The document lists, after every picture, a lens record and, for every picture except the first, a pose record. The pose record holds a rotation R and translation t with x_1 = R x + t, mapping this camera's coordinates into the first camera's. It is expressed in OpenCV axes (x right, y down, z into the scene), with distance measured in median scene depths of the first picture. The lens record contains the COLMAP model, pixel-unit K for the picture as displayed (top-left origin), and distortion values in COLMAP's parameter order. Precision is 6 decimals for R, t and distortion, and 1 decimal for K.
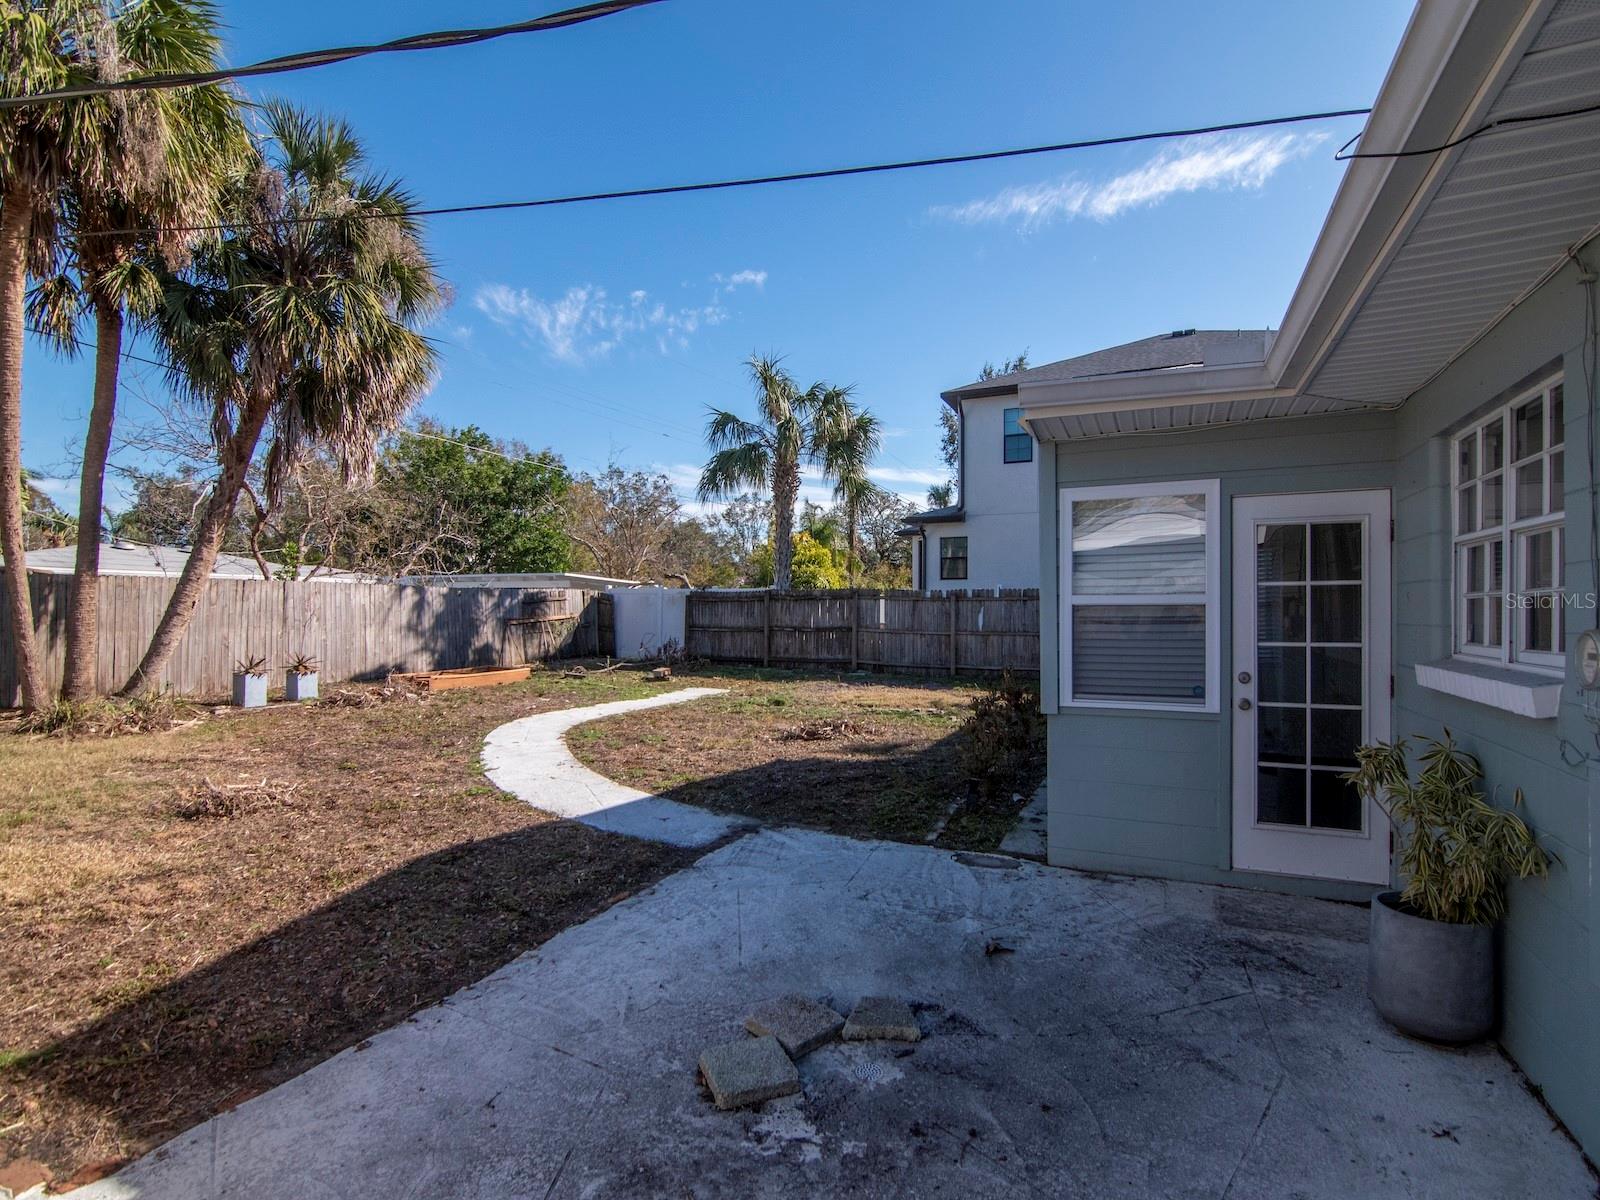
lens RADIAL K [[752.1, 0, 805.4], [0, 752.1, 633.0], [0, 0, 1]] dist [-0.015863, -0.001725]
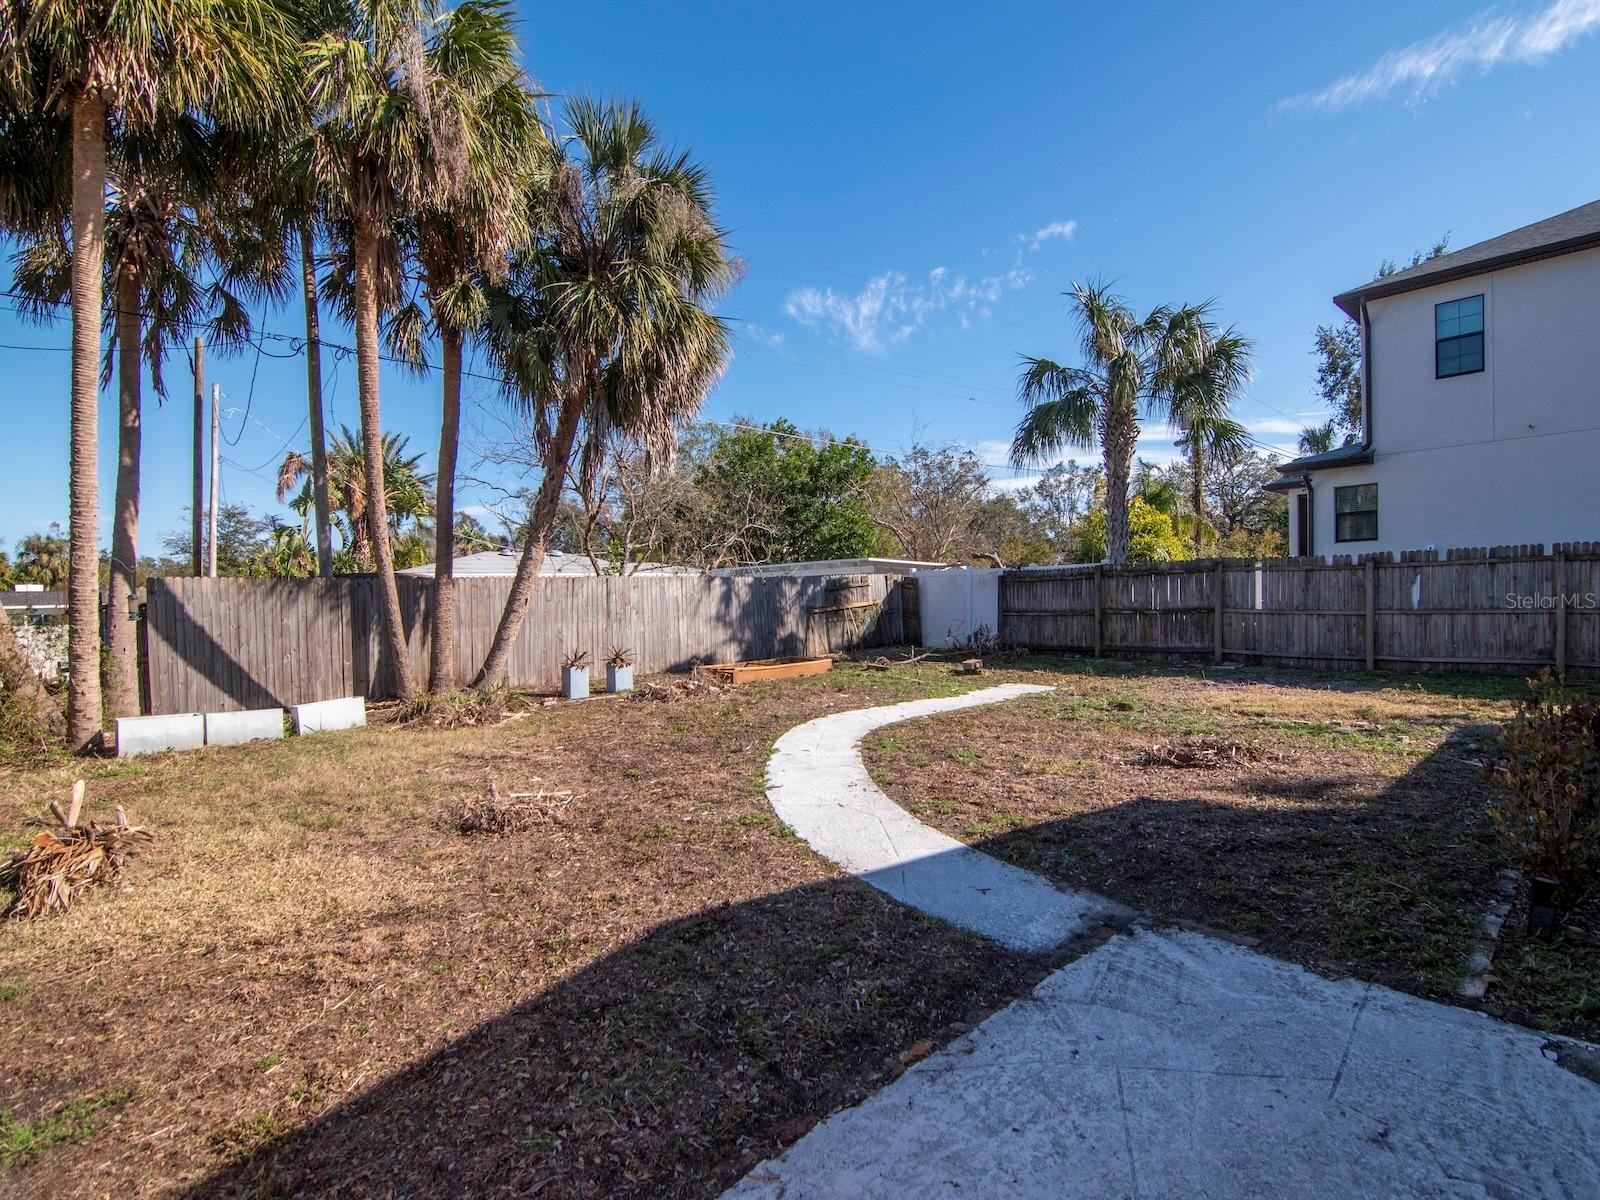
lens RADIAL K [[752.1, 0, 805.4], [0, 752.1, 633.0], [0, 0, 1]] dist [-0.015863, -0.001725]
pose [[0.919374, -0.010535, -0.393242, -0.035113], [0.019008, 0.999663, 0.017659, -0.004649], [0.392924, -0.023709, 0.919265, 0.165172]]
